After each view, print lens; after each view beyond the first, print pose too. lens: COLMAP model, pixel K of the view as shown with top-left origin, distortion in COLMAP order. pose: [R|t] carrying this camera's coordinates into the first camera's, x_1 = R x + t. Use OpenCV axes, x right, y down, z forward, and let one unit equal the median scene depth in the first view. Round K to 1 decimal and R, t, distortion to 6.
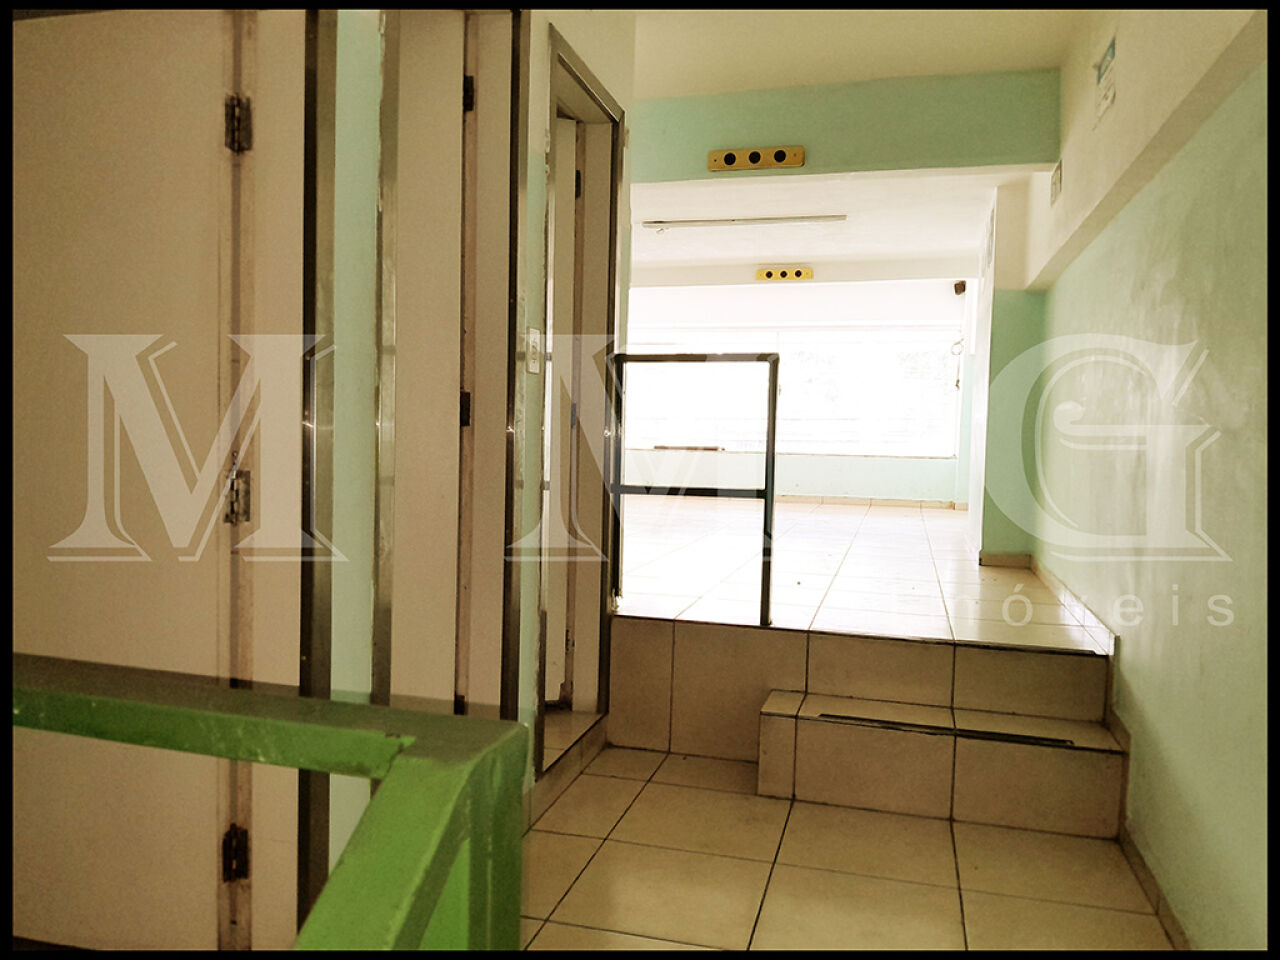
lens RADIAL K [[974.1, 0, 632.6], [0, 974.1, 477.2], [0, 0, 1]] dist [-0.009431, -0.027576]
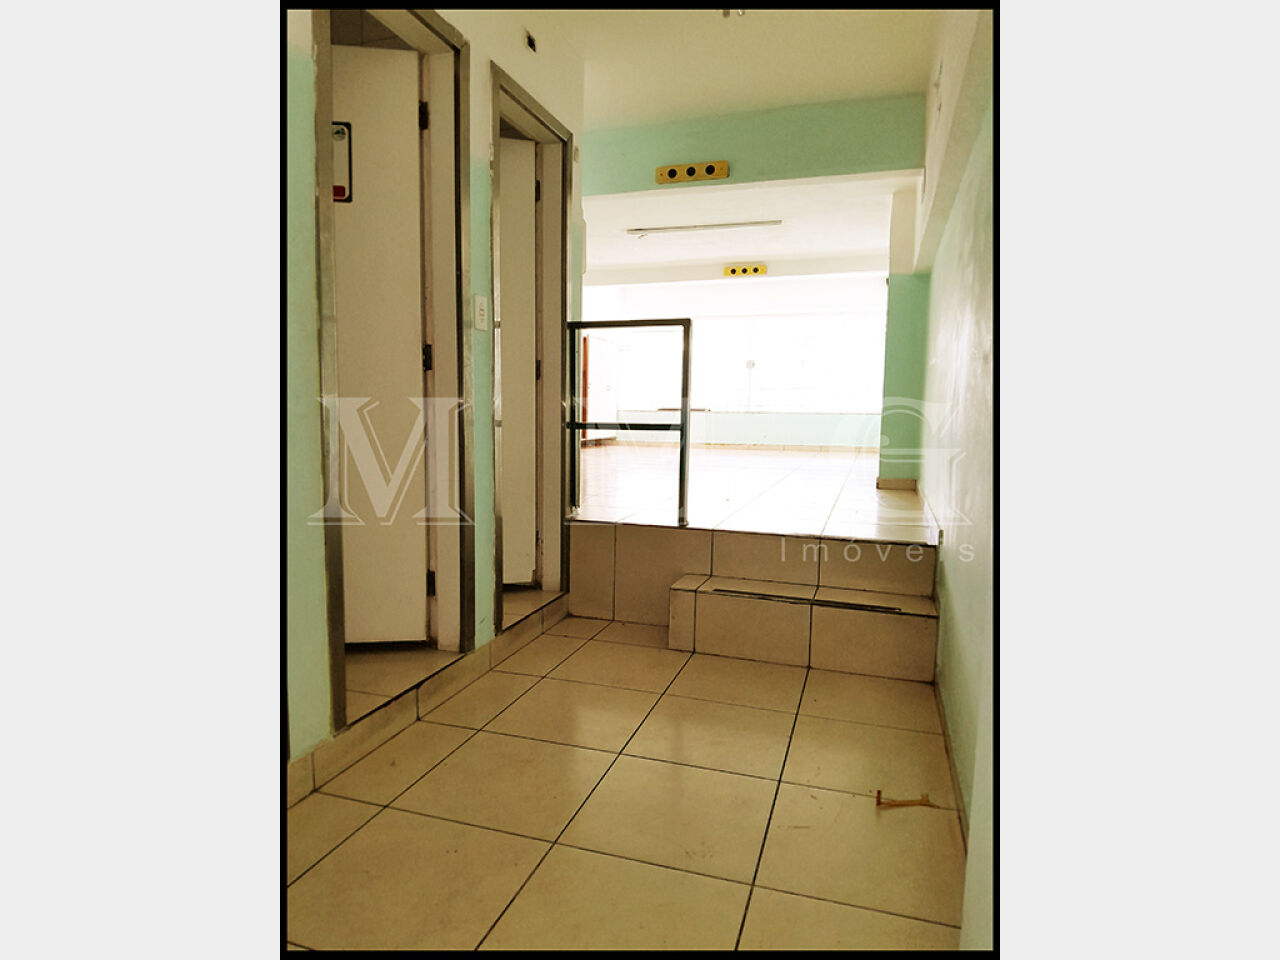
lens RADIAL K [[732.6, 0, 636.6], [0, 732.6, 482.6], [0, 0, 1]] dist [-0.026206, -0.003871]
pose [[0.998682, -0.005288, -0.051054, 0.126506], [0.008222, 0.998315, 0.057443, 0.035815], [0.050664, -0.057787, 0.997043, 0.004777]]
